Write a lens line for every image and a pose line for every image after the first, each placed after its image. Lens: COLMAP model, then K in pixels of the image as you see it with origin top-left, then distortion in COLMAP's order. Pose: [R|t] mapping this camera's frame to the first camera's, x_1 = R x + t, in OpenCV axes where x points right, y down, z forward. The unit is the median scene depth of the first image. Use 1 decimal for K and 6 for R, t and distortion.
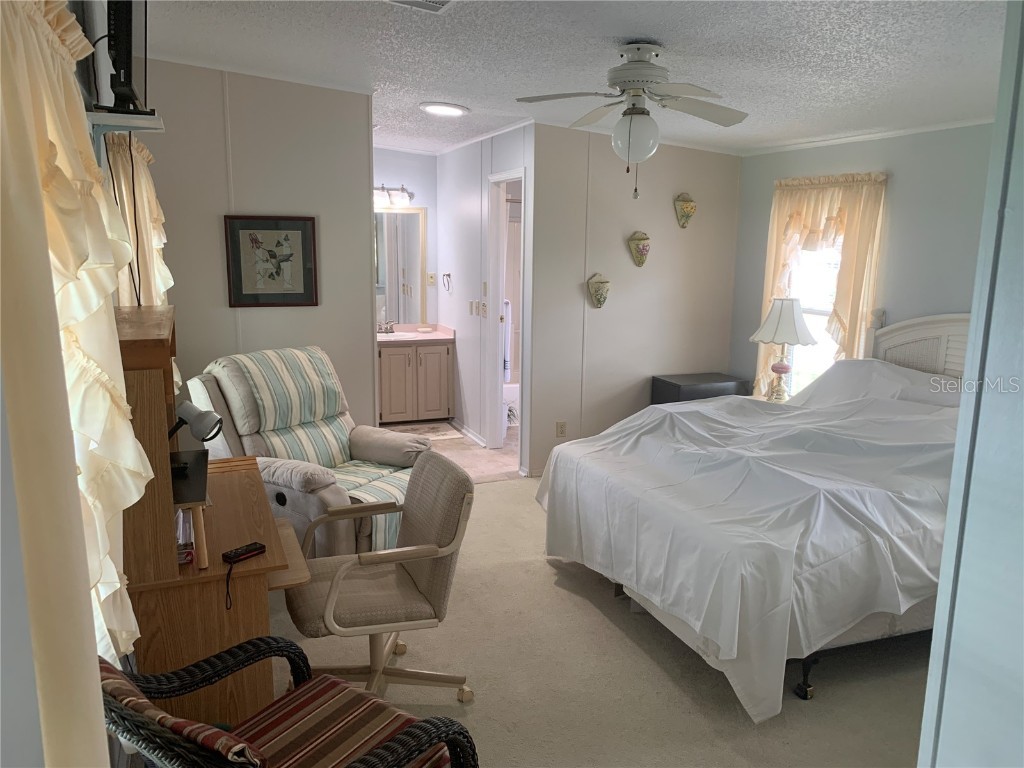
lens RADIAL K [[775.4, 0, 510.2], [0, 775.4, 389.2], [0, 0, 1]] dist [0.043616, -0.056071]
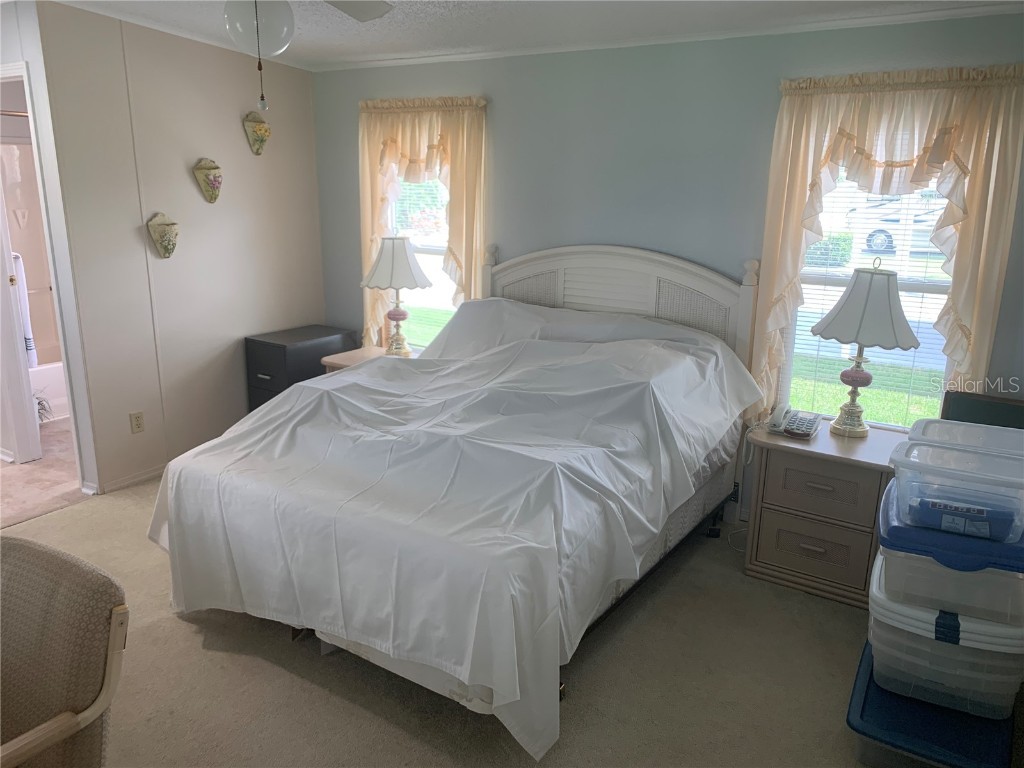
lens RADIAL K [[775.4, 0, 512.2], [0, 775.4, 380.1], [0, 0, 1]] dist [0.043616, -0.056071]
pose [[0.818371, -0.145925, 0.555855, -0.064872], [0.106755, 0.988992, 0.102461, -0.035041], [-0.564688, -0.024511, 0.824940, 0.207979]]
